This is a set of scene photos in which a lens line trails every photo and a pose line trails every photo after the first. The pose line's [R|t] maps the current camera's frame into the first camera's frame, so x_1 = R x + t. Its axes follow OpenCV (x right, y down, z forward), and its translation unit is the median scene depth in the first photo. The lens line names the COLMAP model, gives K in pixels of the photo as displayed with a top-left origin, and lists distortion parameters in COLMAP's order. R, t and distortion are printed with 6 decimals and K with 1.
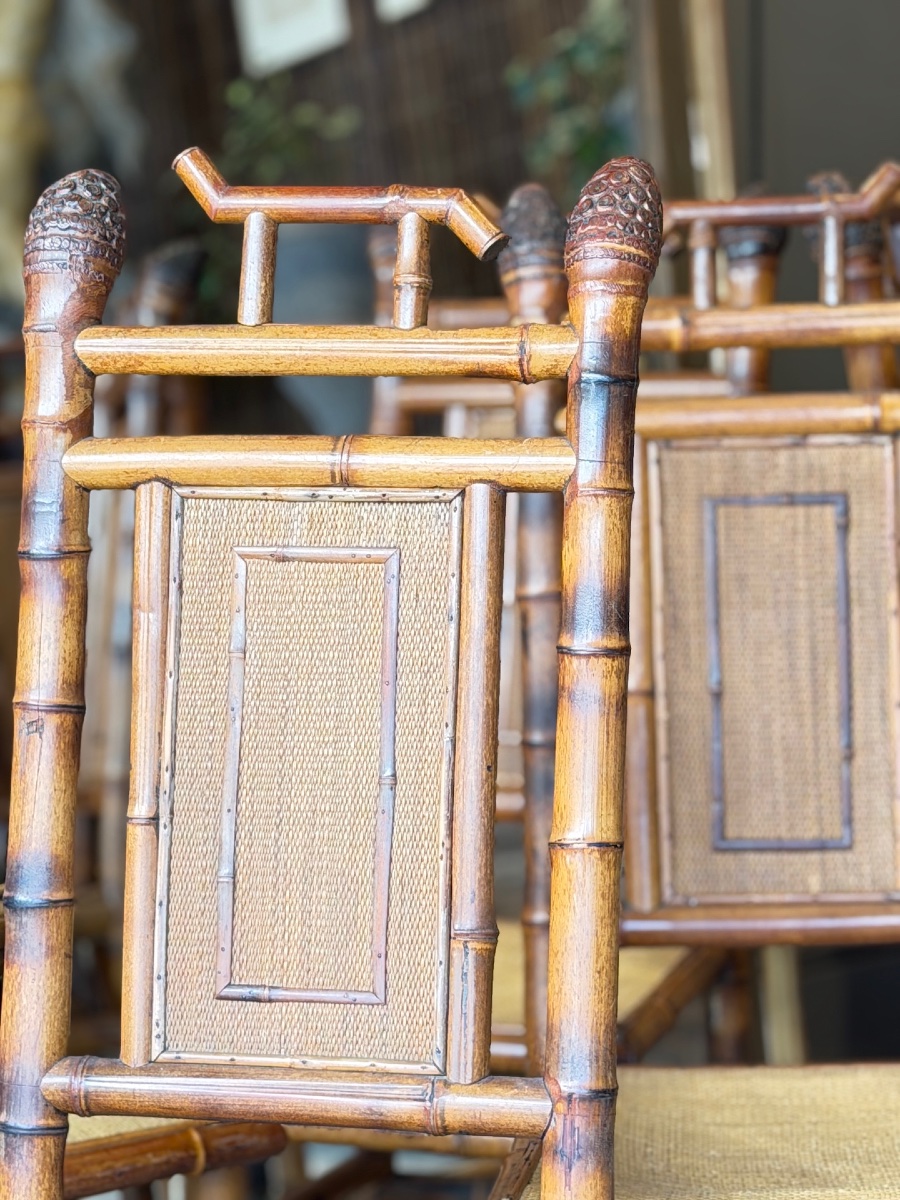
lens RADIAL K [[3190.3, 0, 442.2], [0, 3190.3, 607.7], [0, 0, 1]] dist [0.024404, 0.000000]
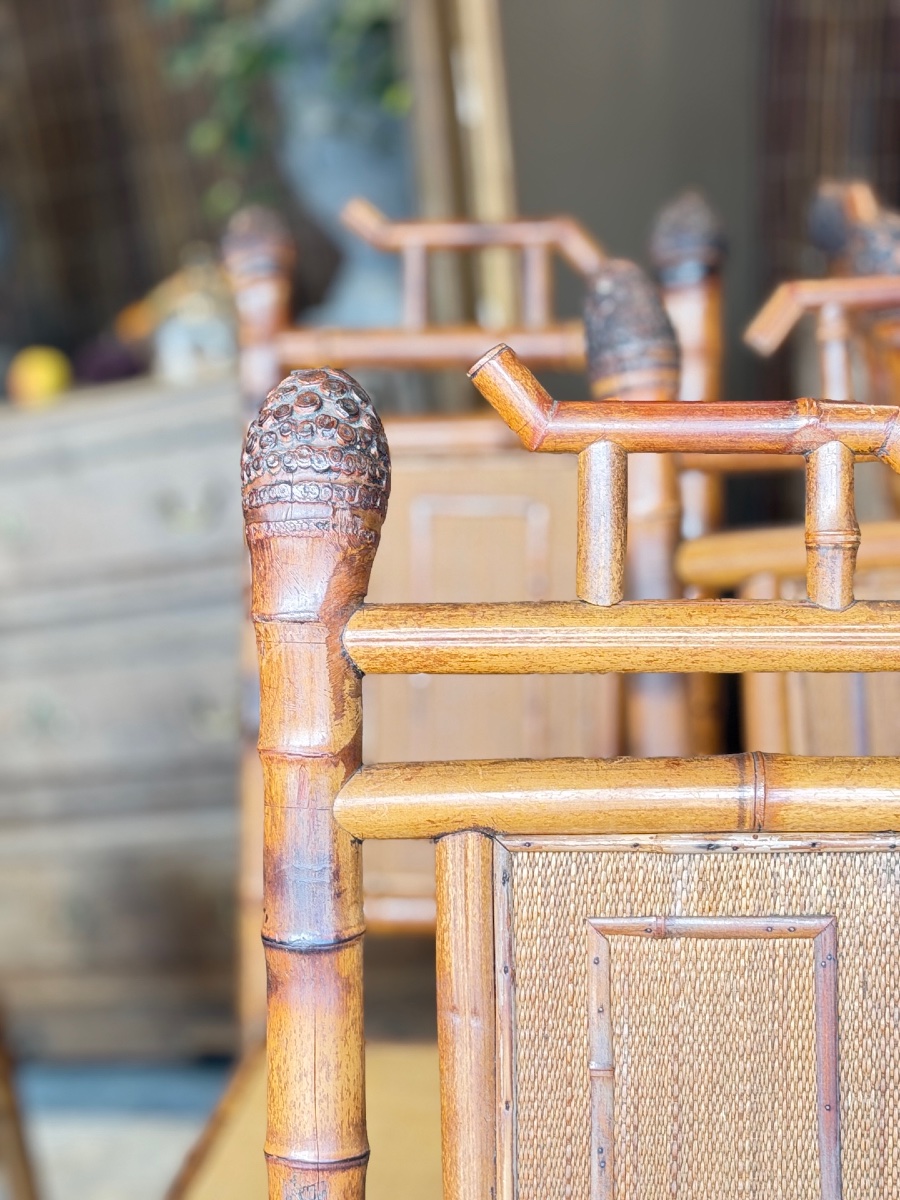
lens RADIAL K [[2695.4, 0, 452.0], [0, 2695.4, 596.1], [0, 0, 1]] dist [0.118986, 0.000000]
pose [[0.968520, -0.054517, 0.242892, -0.235473], [0.031444, 0.994701, 0.097881, -0.149171], [-0.246941, -0.087162, 0.965103, 0.437495]]
